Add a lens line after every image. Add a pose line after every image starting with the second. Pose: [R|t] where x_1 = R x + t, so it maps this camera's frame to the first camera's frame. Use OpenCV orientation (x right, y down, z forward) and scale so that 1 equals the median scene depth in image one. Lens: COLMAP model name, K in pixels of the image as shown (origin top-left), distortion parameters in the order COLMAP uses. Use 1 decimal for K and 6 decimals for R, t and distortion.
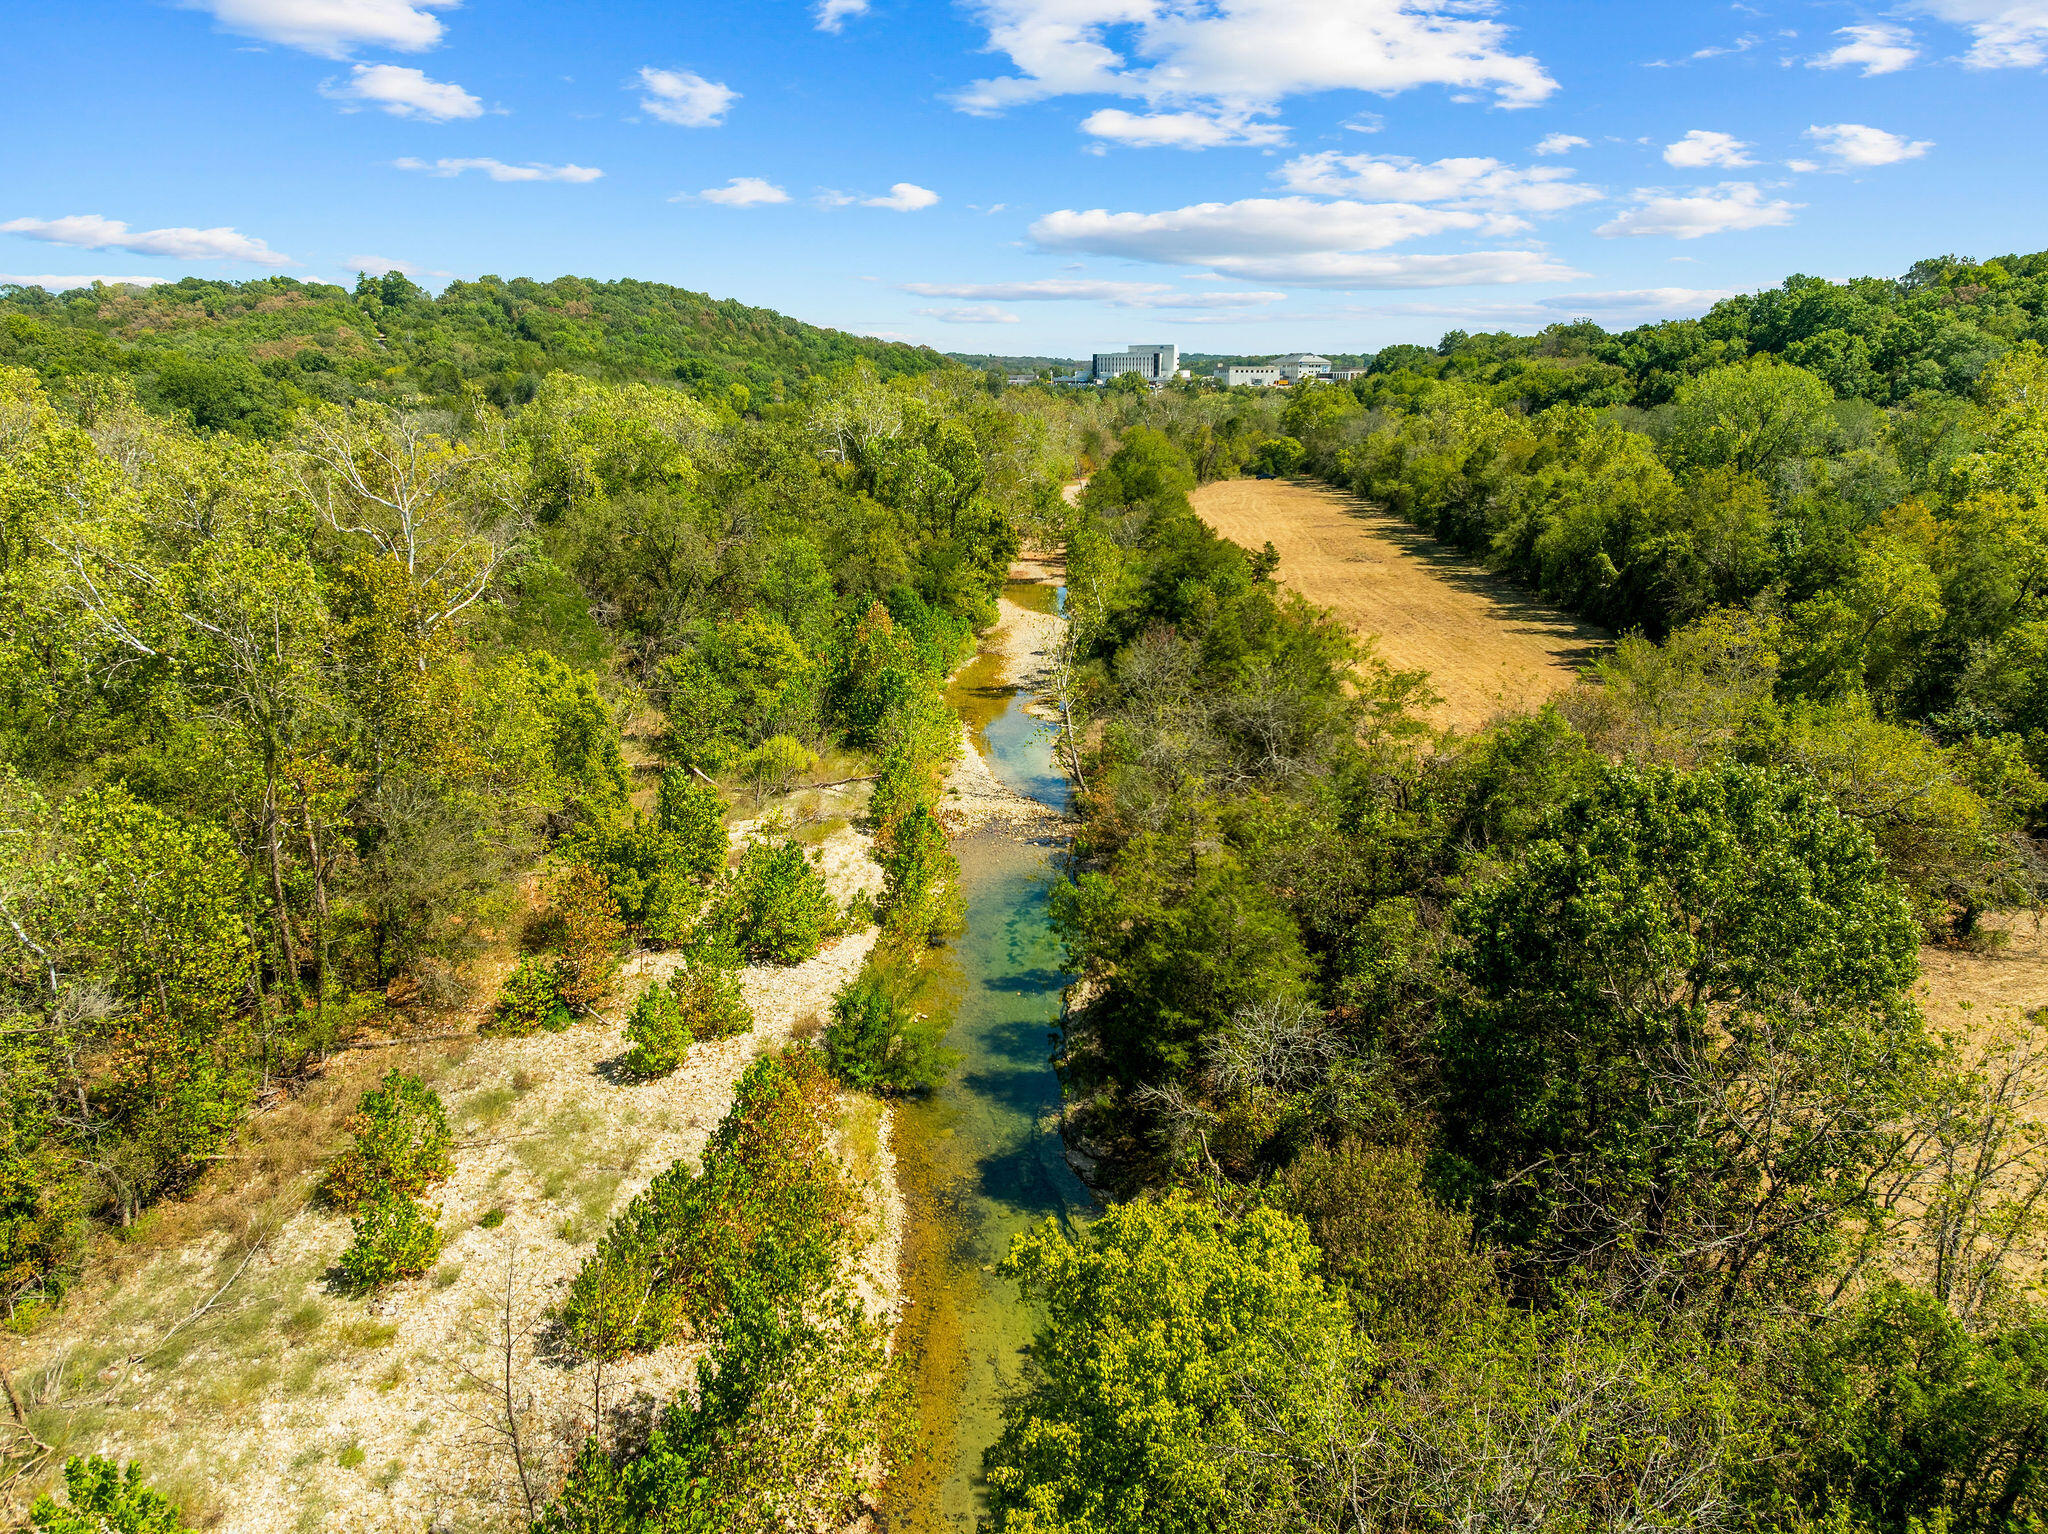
lens RADIAL K [[1446.6, 0, 1027.9], [0, 1446.6, 762.7], [0, 0, 1]] dist [-0.044343, 0.016498]
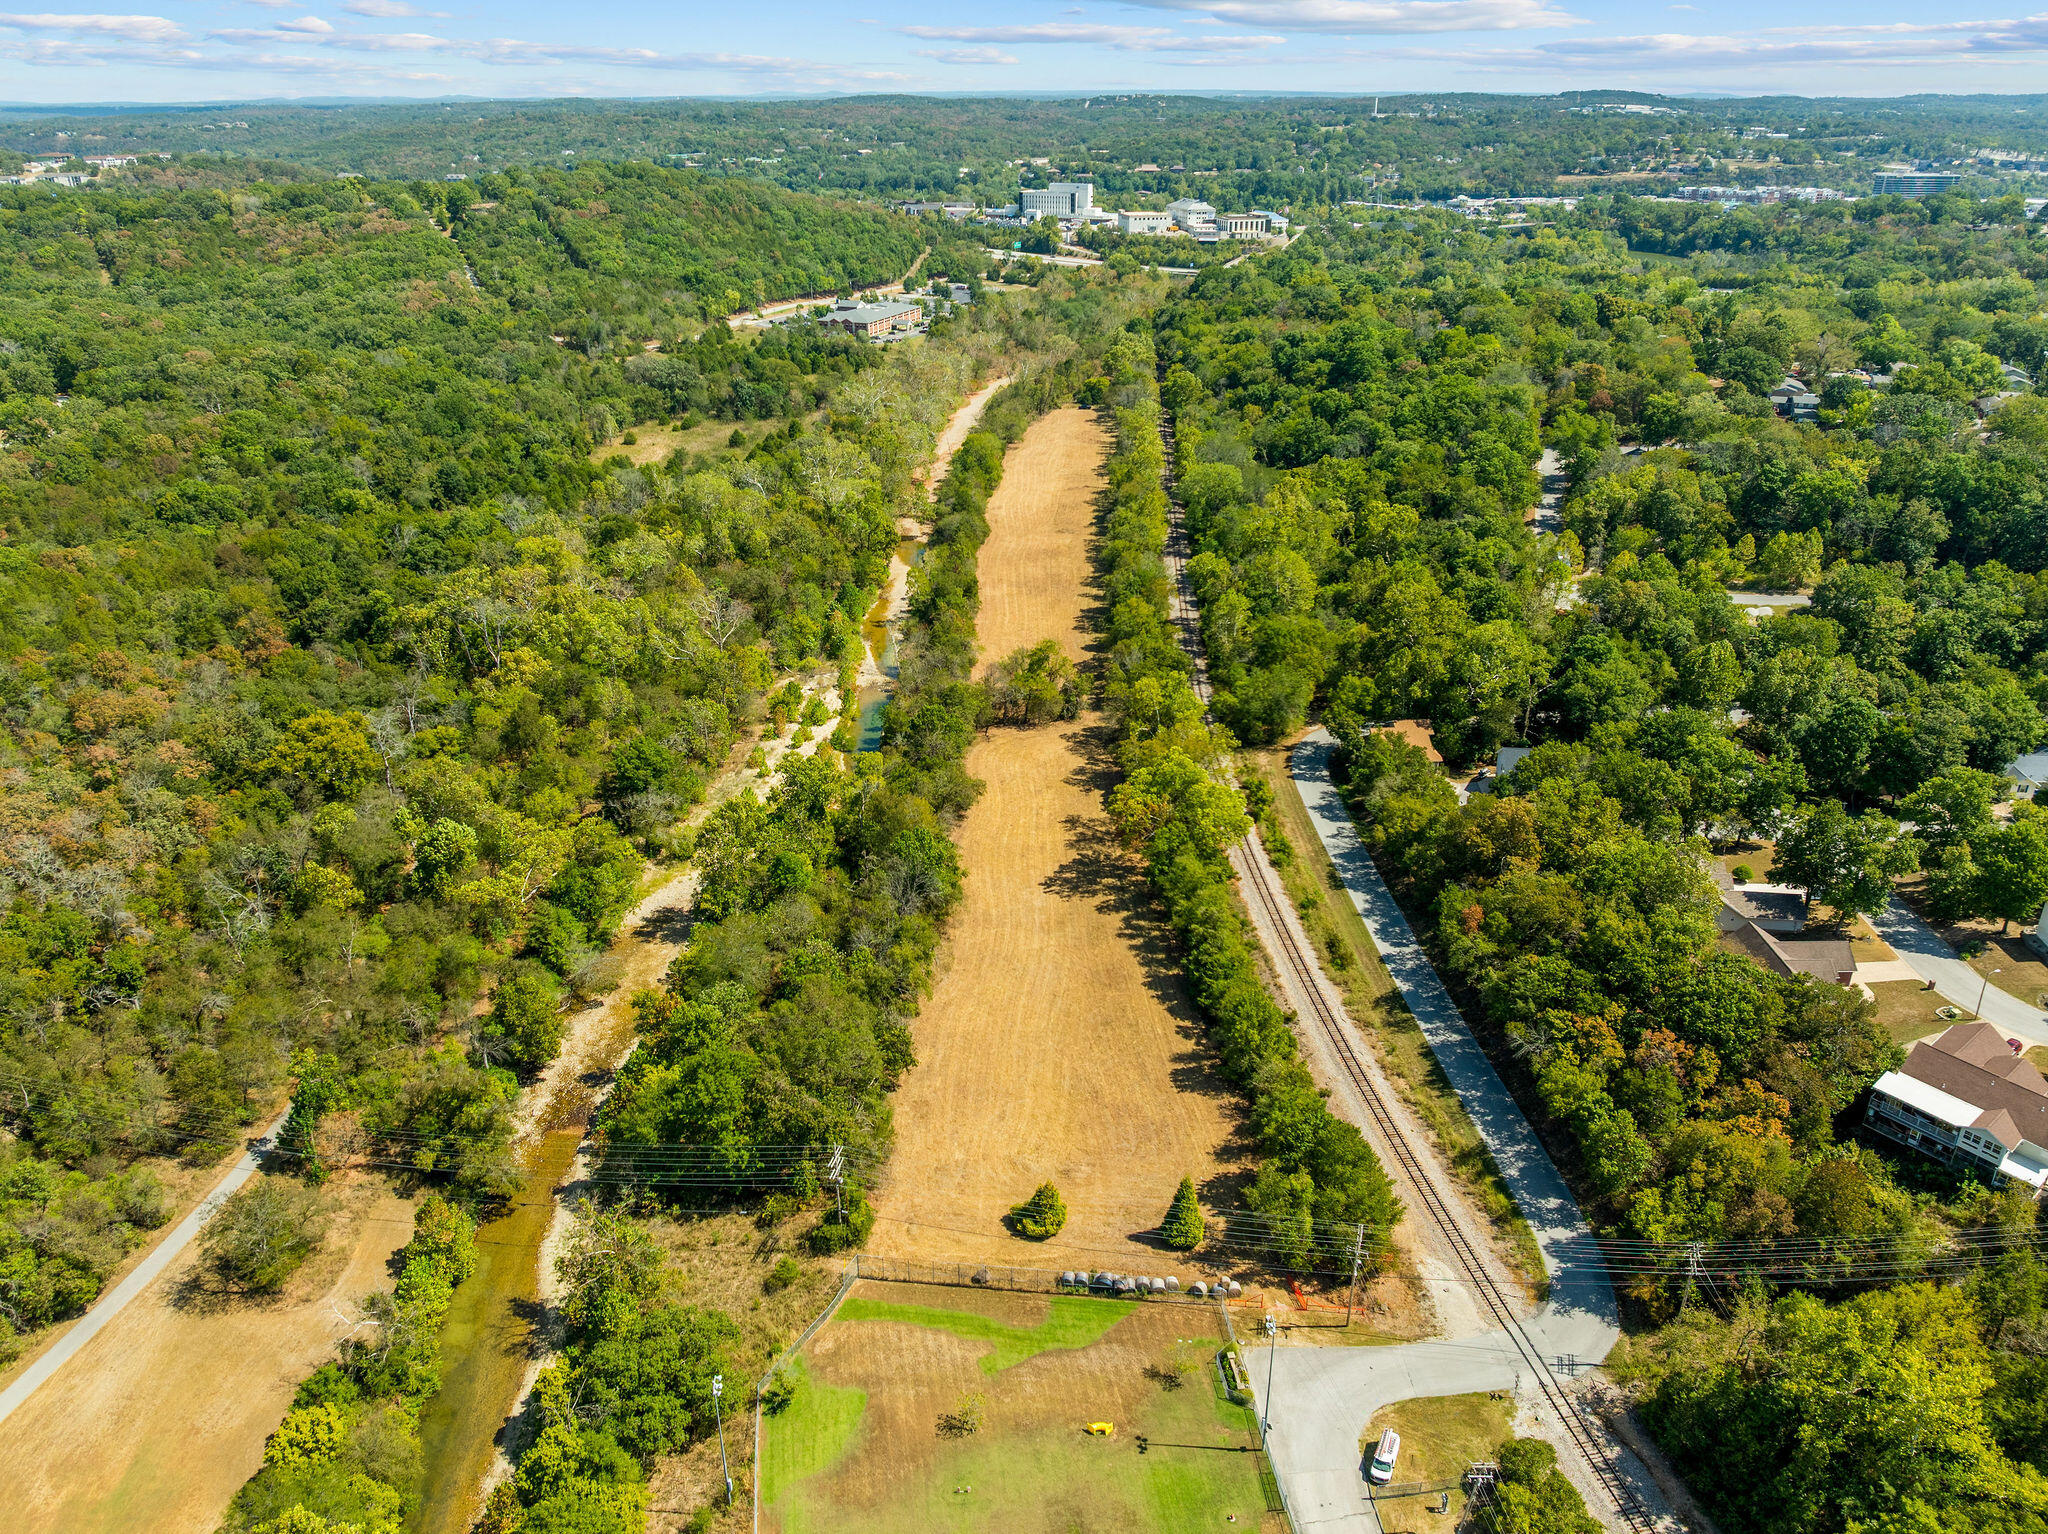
lens RADIAL K [[1446.6, 0, 1027.9], [0, 1446.6, 762.7], [0, 0, 1]] dist [-0.044343, 0.016498]
pose [[0.999770, -0.007883, 0.019945, 0.096031], [0.004231, 0.984215, 0.176924, -0.132547], [-0.021025, -0.176799, 0.984022, -0.850688]]
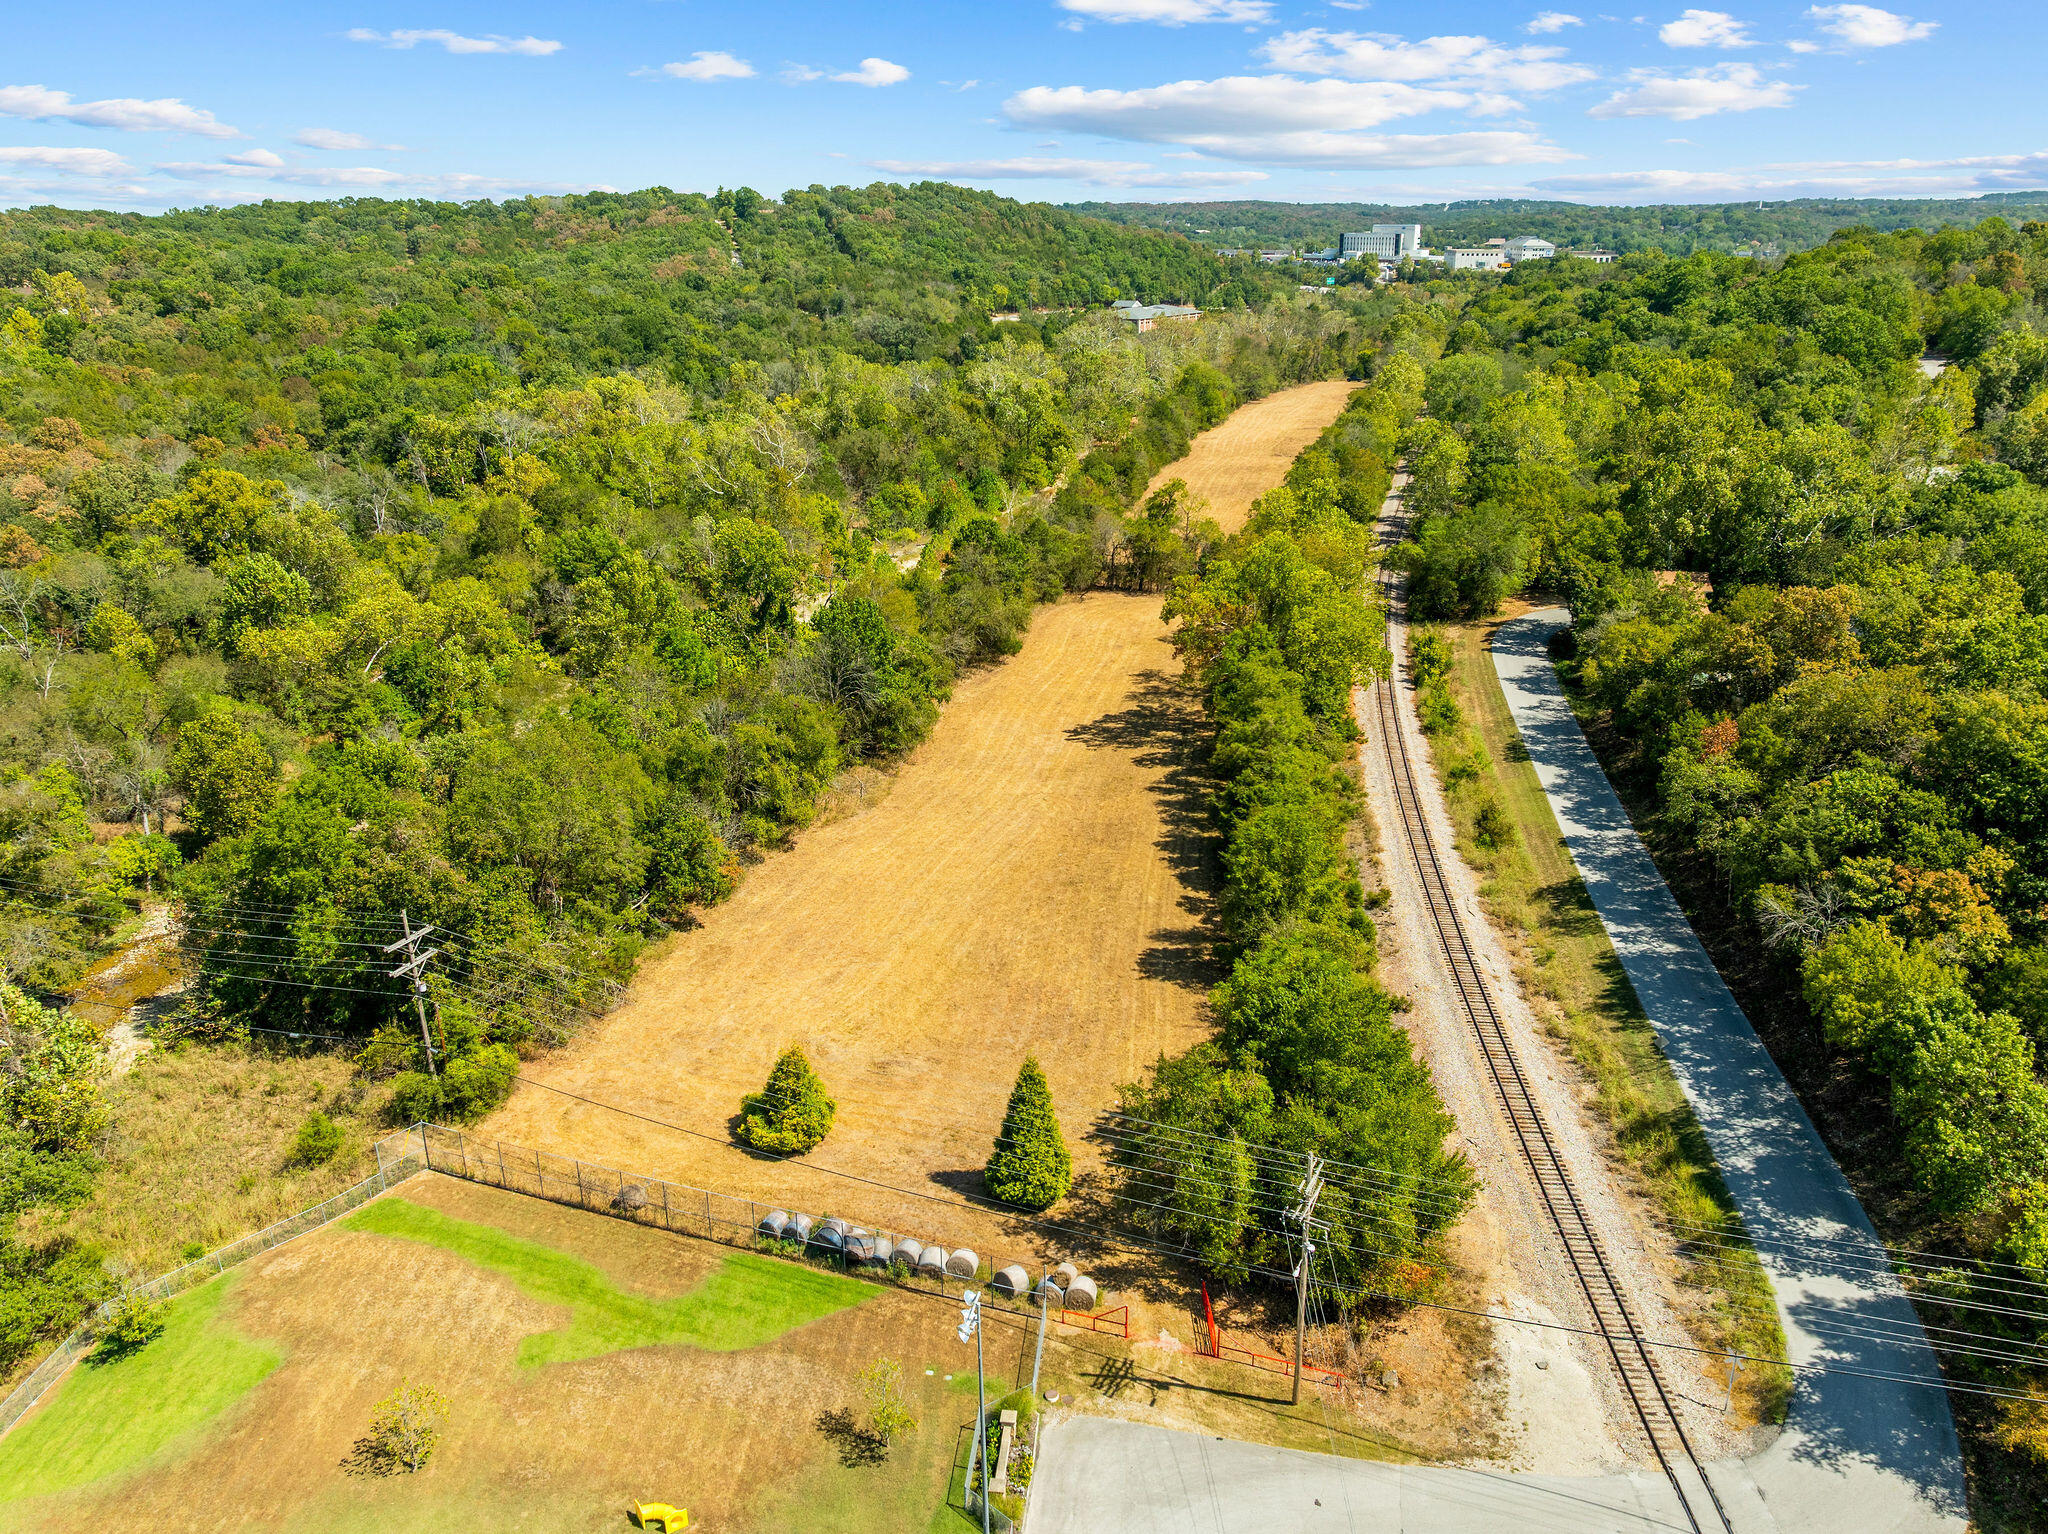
lens RADIAL K [[1460.4, 0, 1026.8], [0, 1460.4, 749.2], [0, 0, 1]] dist [-0.040404, 0.006127]
pose [[0.977447, 0.067770, -0.200009, 0.223918], [-0.049182, 0.994118, 0.096492, 0.043221], [0.205372, -0.084479, 0.975031, -0.594343]]
